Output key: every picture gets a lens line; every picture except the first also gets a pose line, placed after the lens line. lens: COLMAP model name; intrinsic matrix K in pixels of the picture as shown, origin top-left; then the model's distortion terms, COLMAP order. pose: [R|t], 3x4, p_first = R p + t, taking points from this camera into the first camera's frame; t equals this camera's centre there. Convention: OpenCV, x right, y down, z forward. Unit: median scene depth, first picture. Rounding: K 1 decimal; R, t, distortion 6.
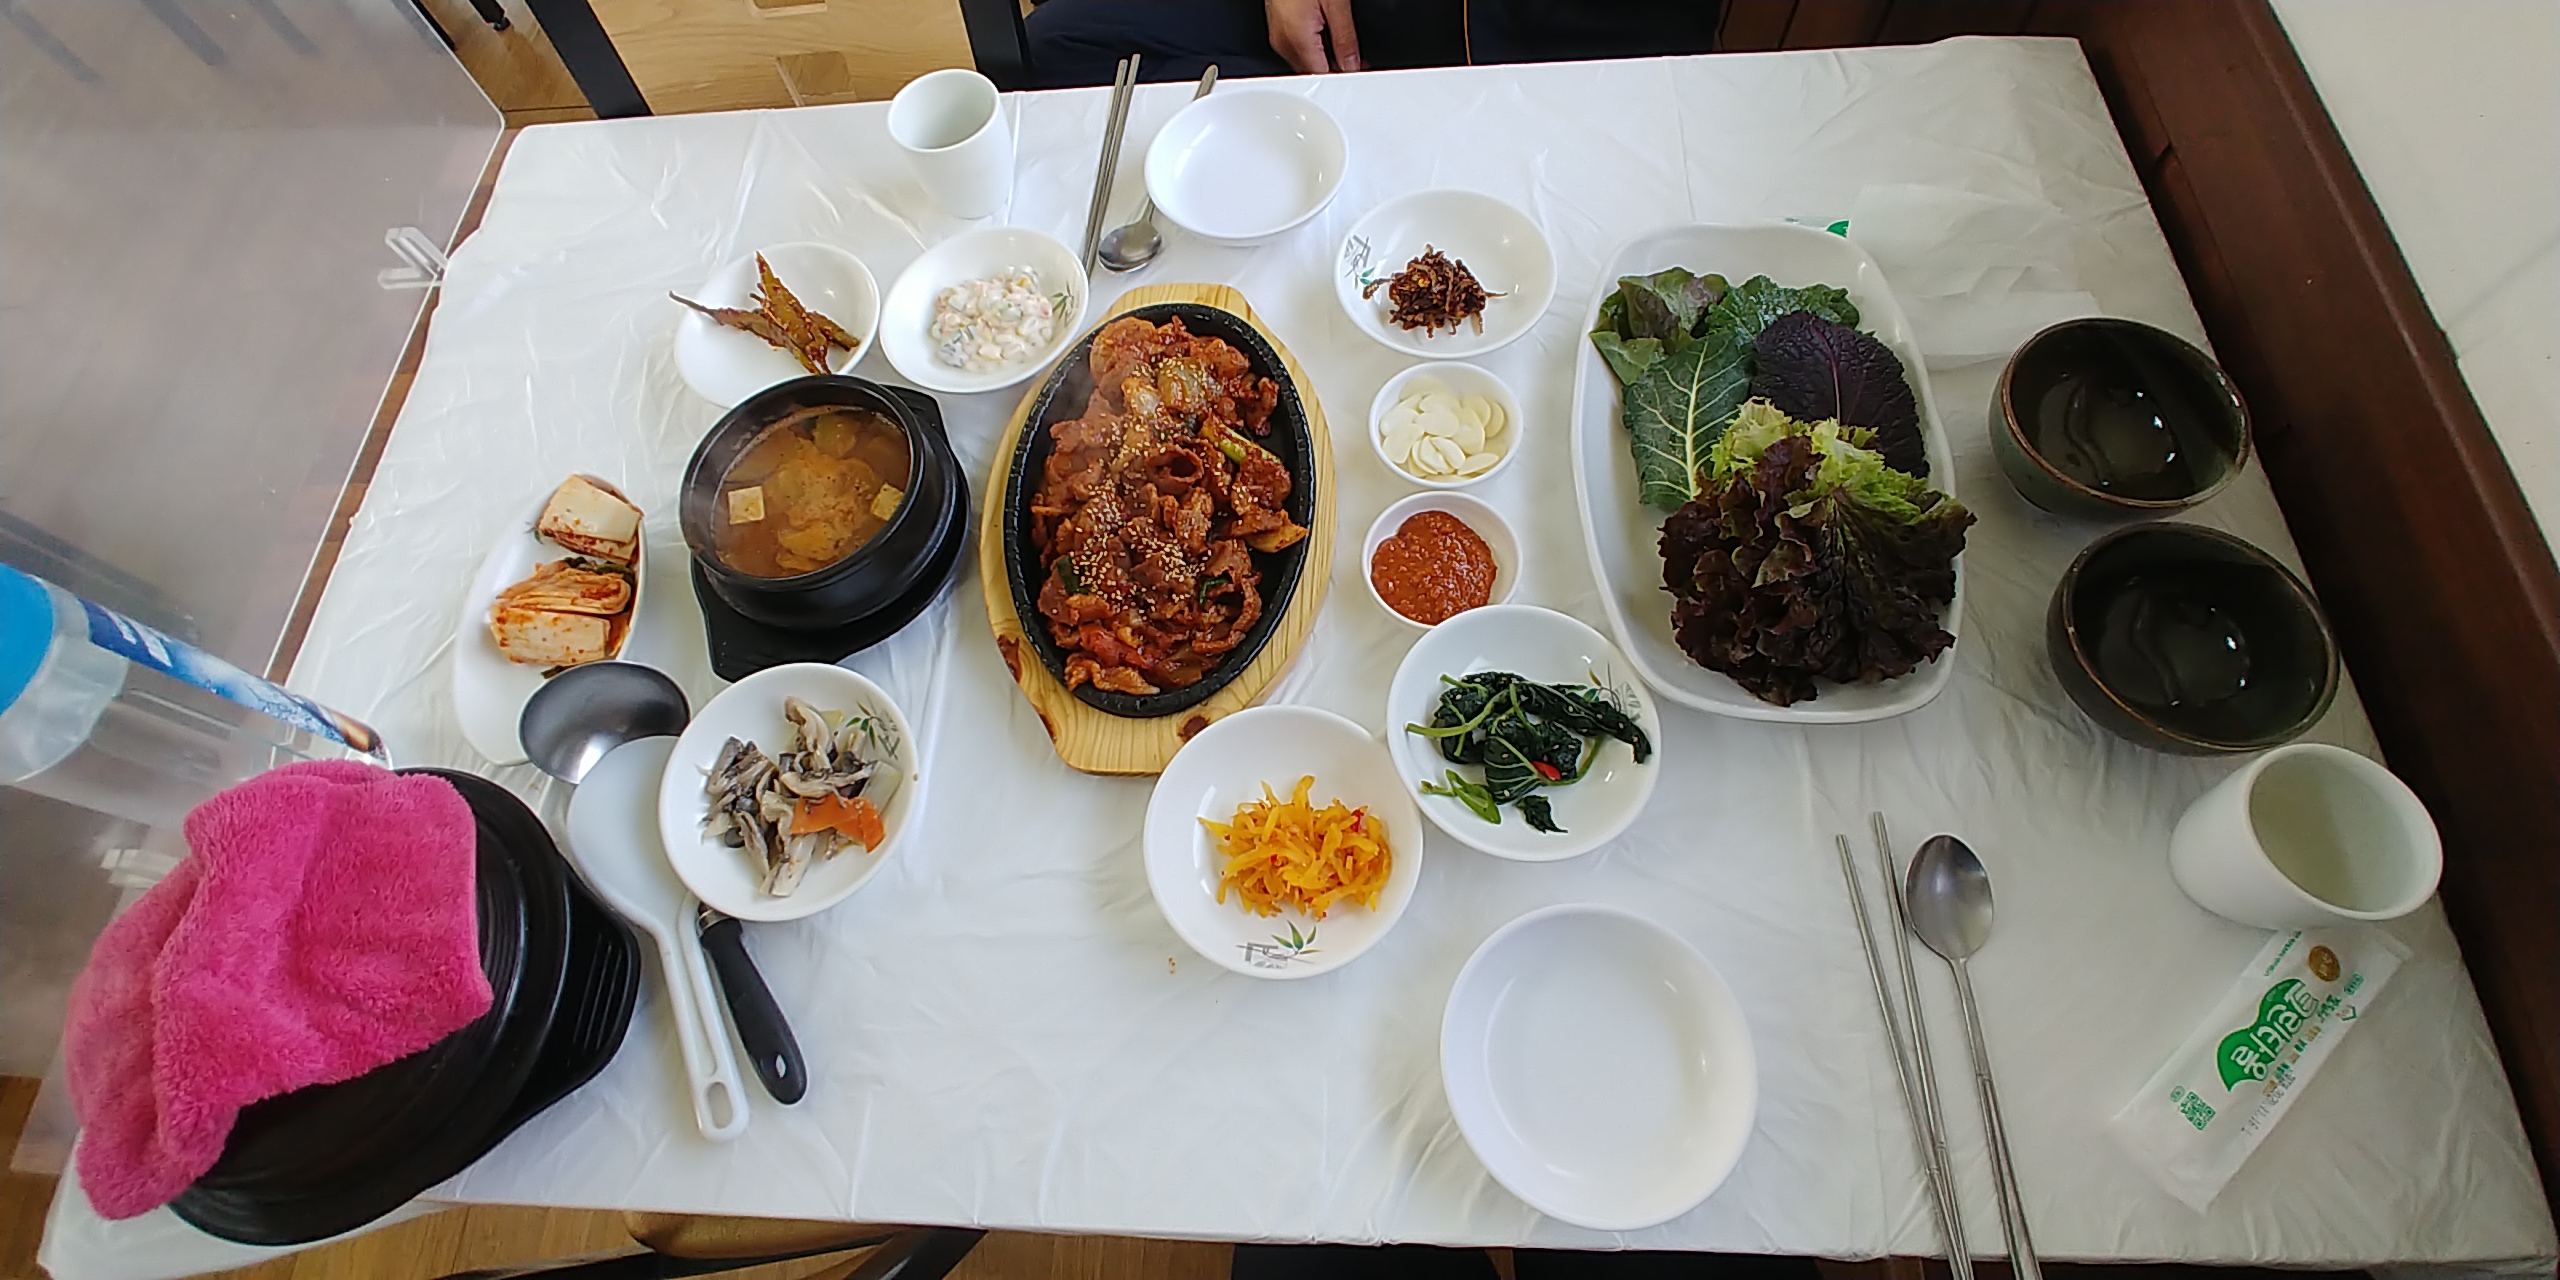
lens RADIAL K [[1181.7, 0, 1280.0], [0, 1181.7, 640.0], [0, 0, 1]] dist [-0.000201, -0.000013]
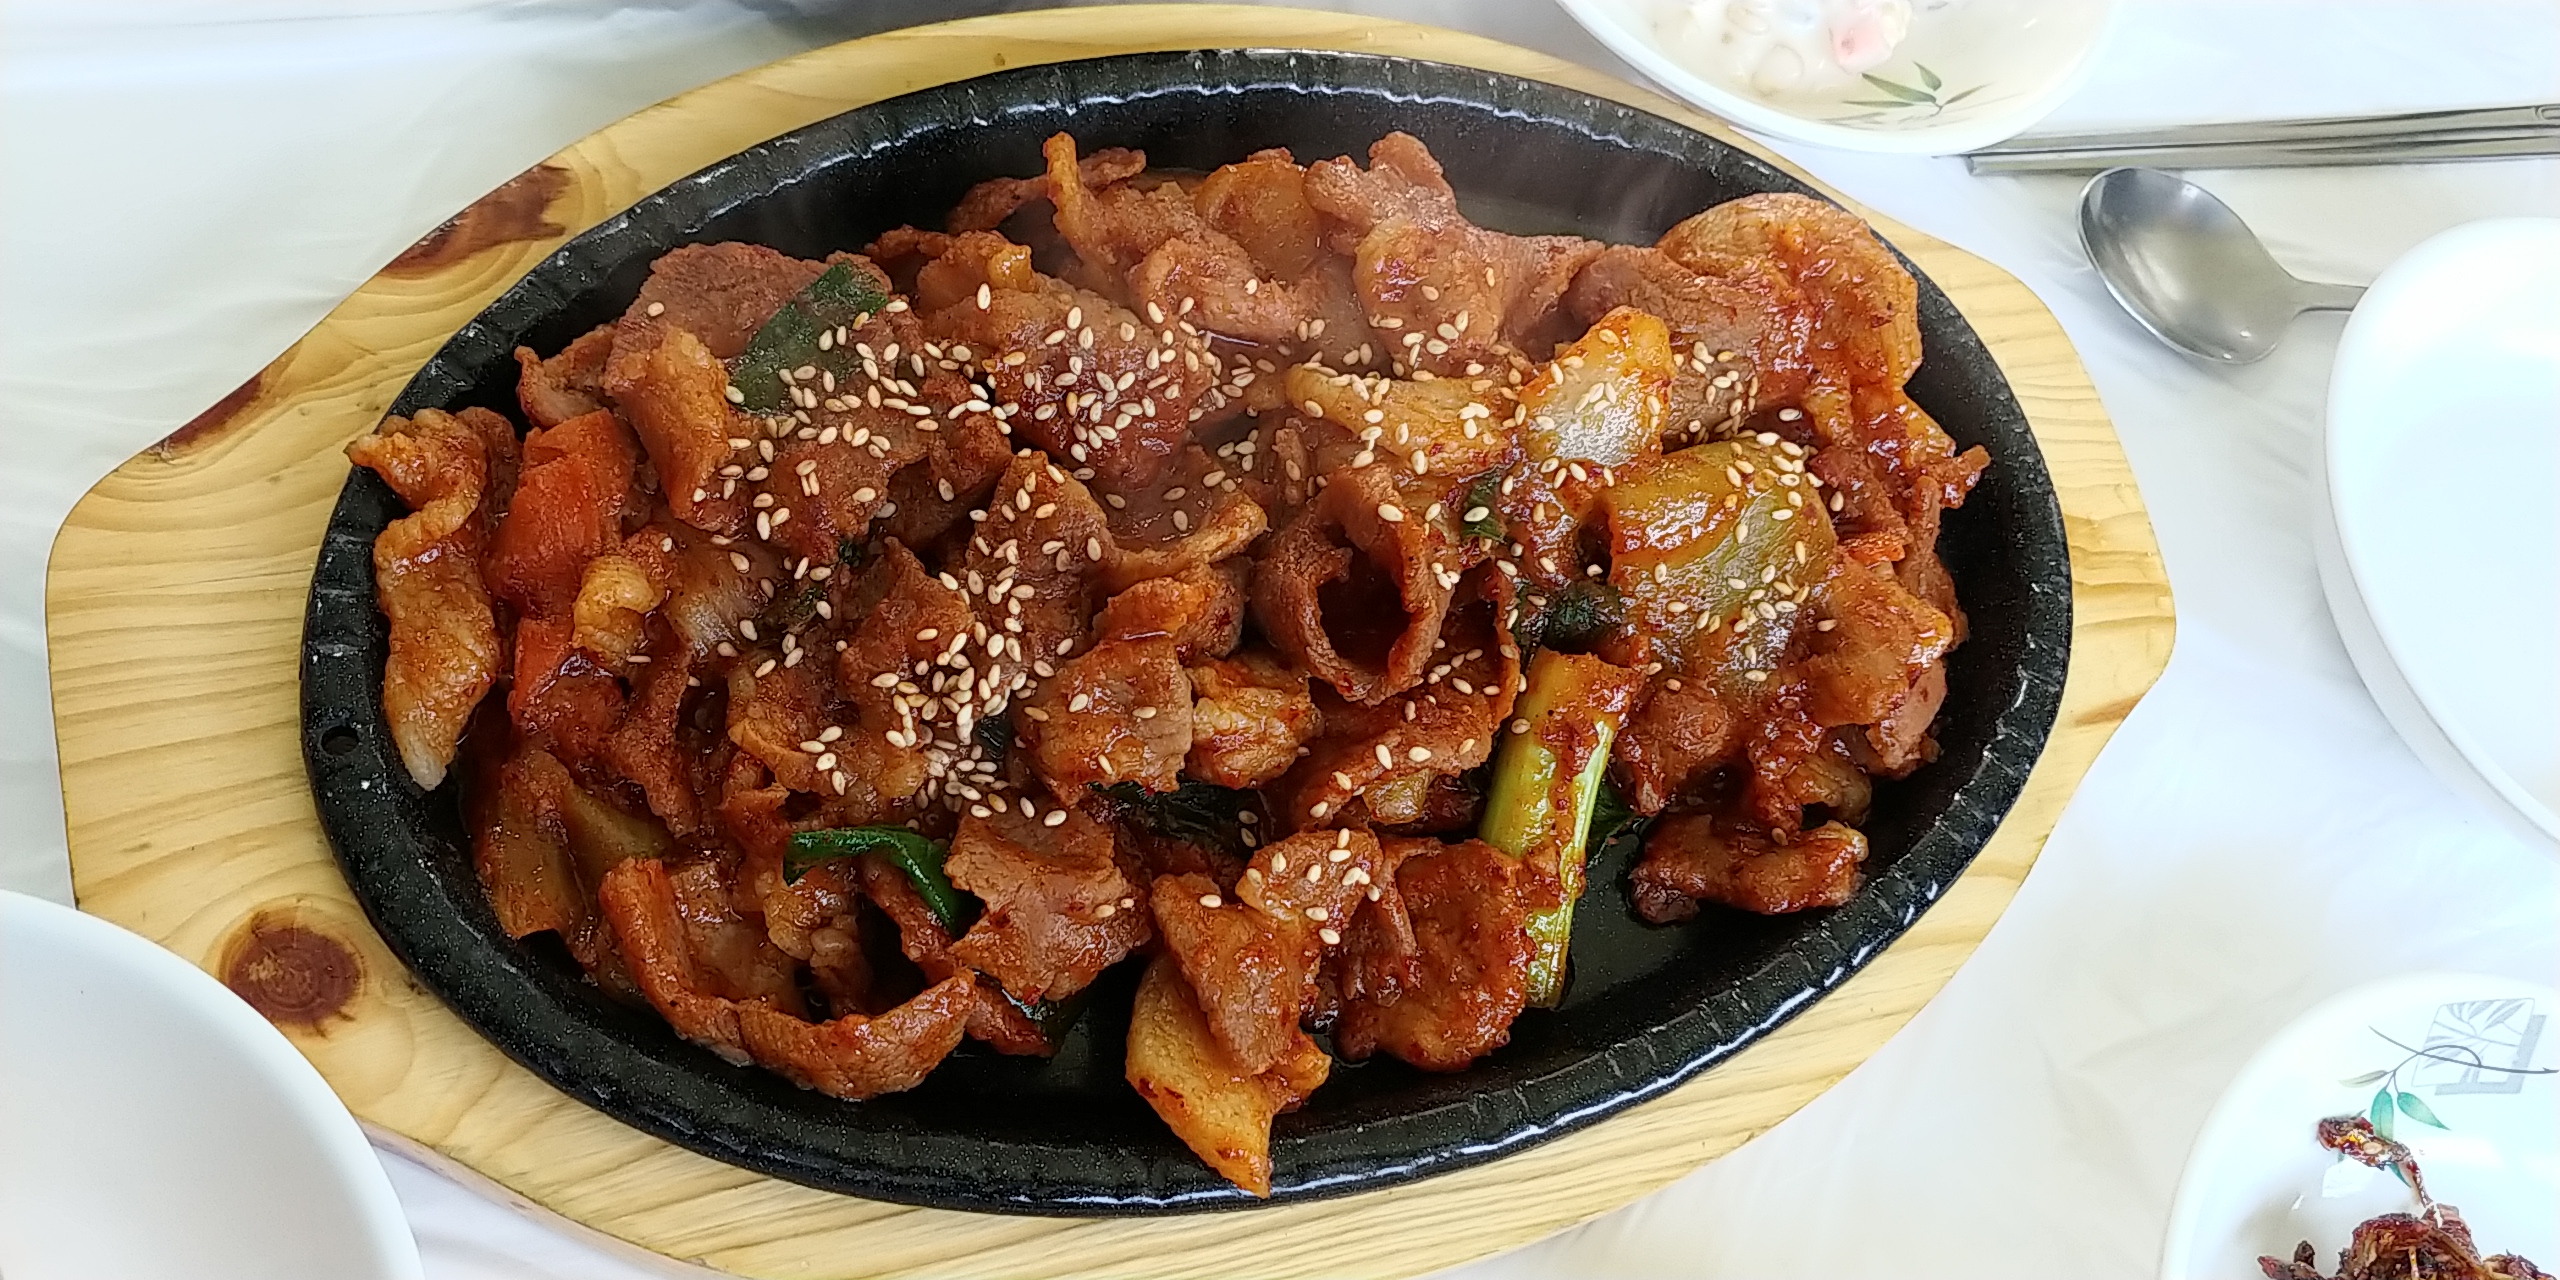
lens RADIAL K [[2574.7, 0, 1280.0], [0, 2574.7, 640.0], [0, 0, 1]] dist [0.006810, 0.001200]
pose [[0.285451, 0.933291, -0.217914, 0.033682], [-0.951926, 0.302469, 0.048478, -0.148378], [0.111156, 0.193600, 0.974763, 0.455895]]
